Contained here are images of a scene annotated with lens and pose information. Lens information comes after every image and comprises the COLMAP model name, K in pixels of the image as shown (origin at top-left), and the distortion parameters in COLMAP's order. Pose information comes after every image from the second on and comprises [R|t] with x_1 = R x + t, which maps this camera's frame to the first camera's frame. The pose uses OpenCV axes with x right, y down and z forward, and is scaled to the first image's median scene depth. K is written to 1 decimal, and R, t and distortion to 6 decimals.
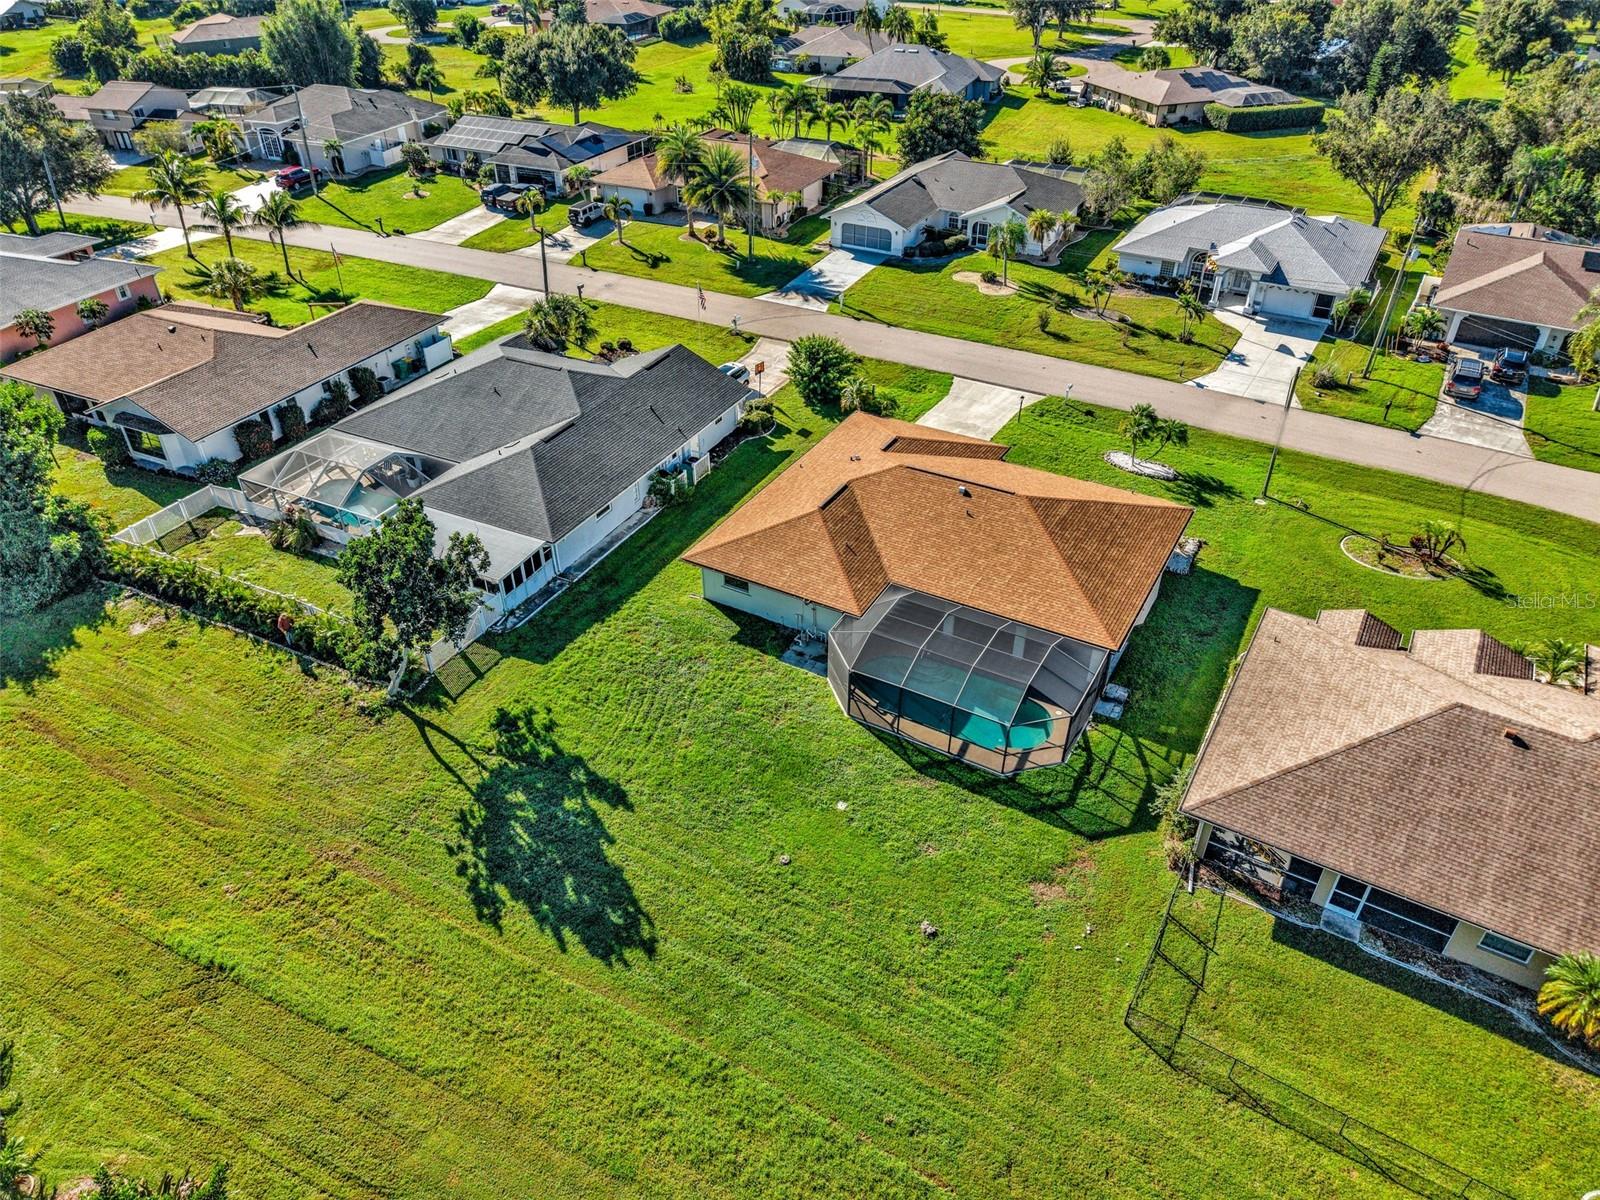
lens RADIAL K [[1077.9, 0, 796.4], [0, 1077.9, 593.7], [0, 0, 1]] dist [0.019504, -0.017439]
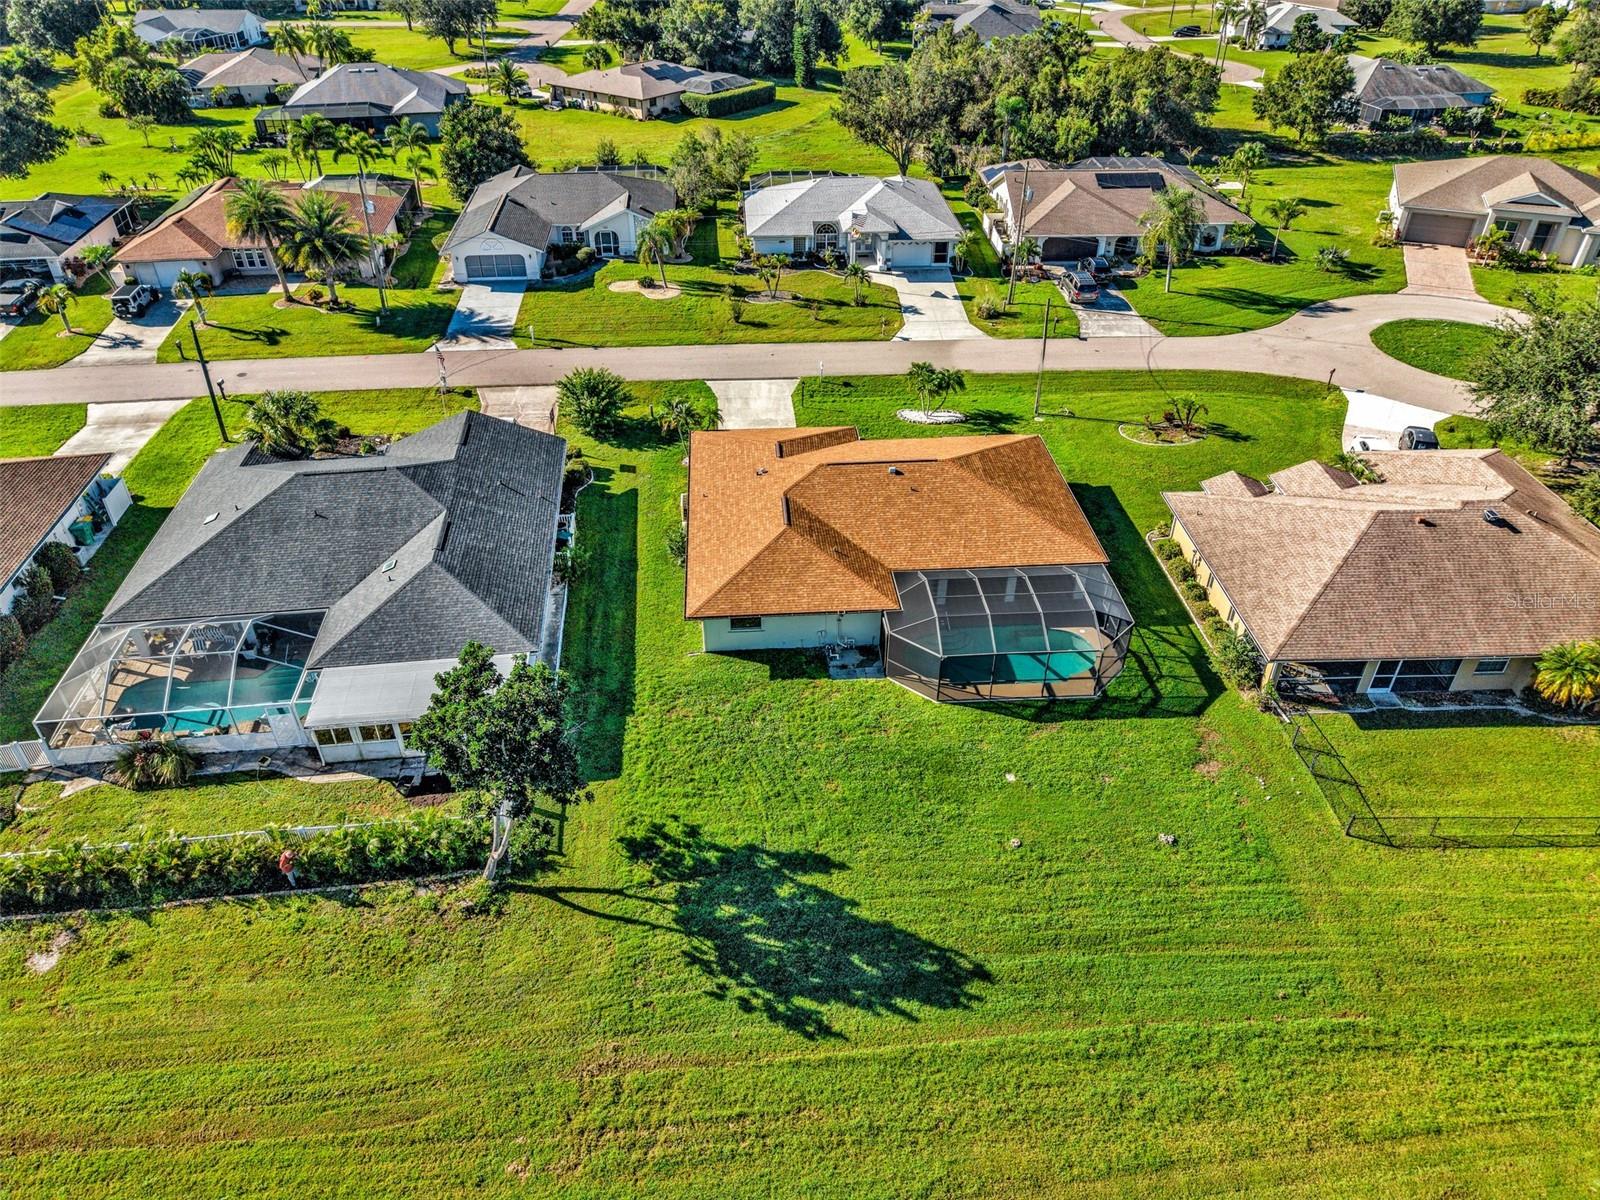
lens RADIAL K [[1070.4, 0, 798.1], [0, 1070.4, 600.1], [0, 0, 1]] dist [0.030845, -0.032560]
pose [[0.831806, -0.318657, 0.454484, -0.310882], [0.316302, 0.944963, 0.083649, -0.066348], [-0.456126, 0.074175, 0.886818, 0.091921]]
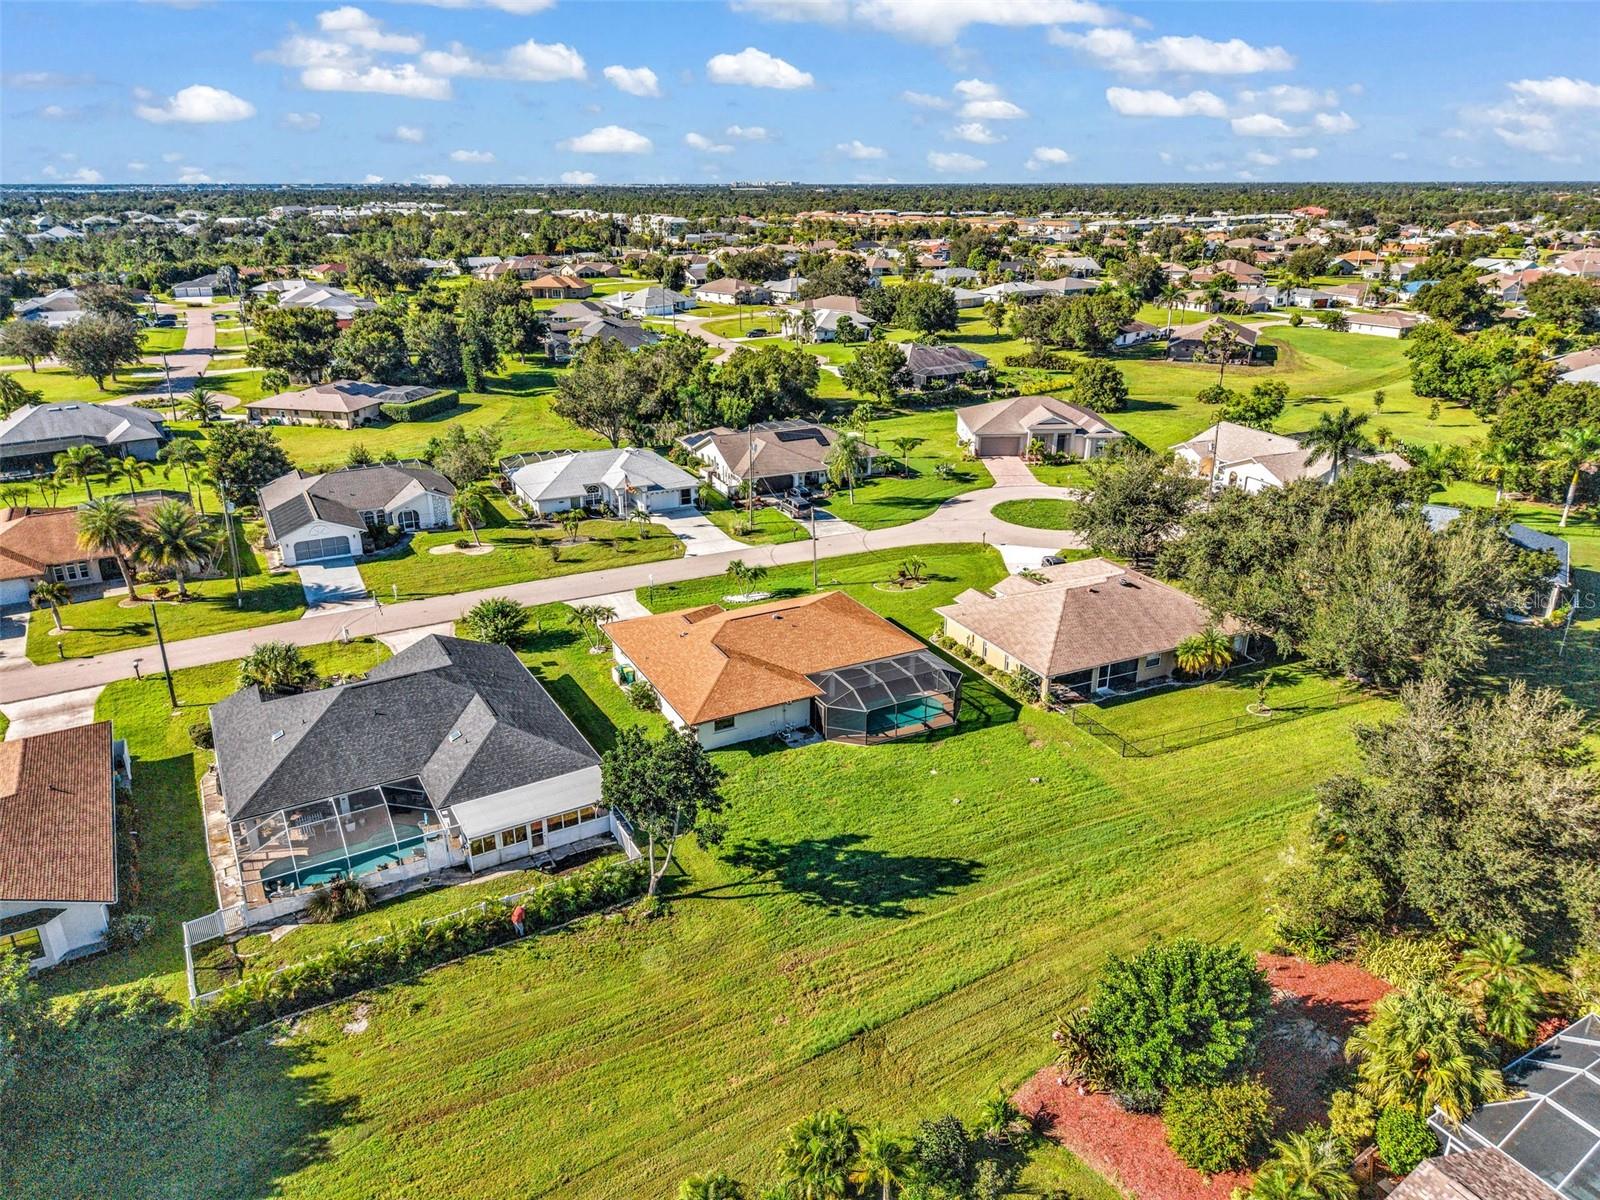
lens RADIAL K [[1065.5, 0, 798.3], [0, 1065.5, 609.1], [0, 0, 1]] dist [0.045792, -0.055656]
pose [[0.543653, -0.309017, 0.780353, -0.709575], [0.482402, 0.875883, 0.010769, -0.075976], [-0.686826, 0.370590, 0.625247, 0.025559]]
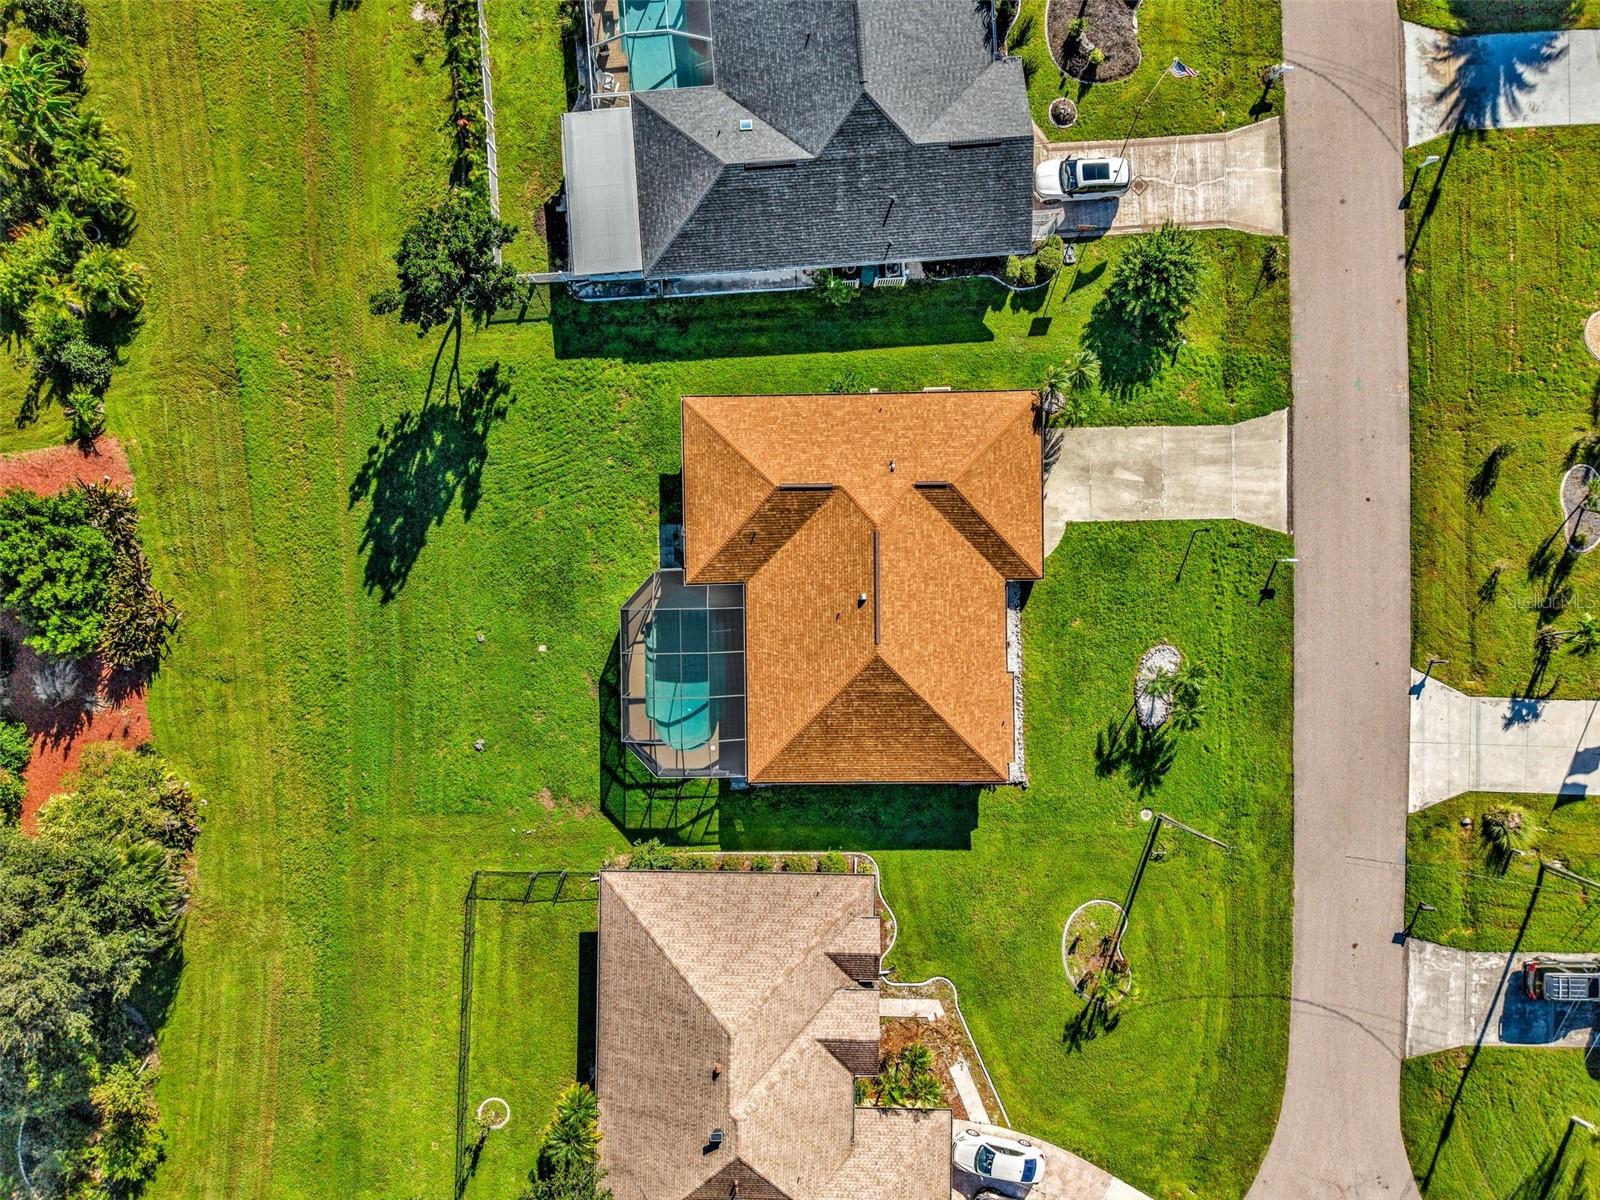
lens RADIAL K [[1070.4, 0, 798.1], [0, 1070.4, 600.1], [0, 0, 1]] dist [0.030845, -0.032560]
pose [[0.509075, 0.860712, 0.004192, 0.086511], [-0.487742, 0.284459, 0.825343, -0.648715], [0.709190, -0.422206, 0.564616, 0.269768]]
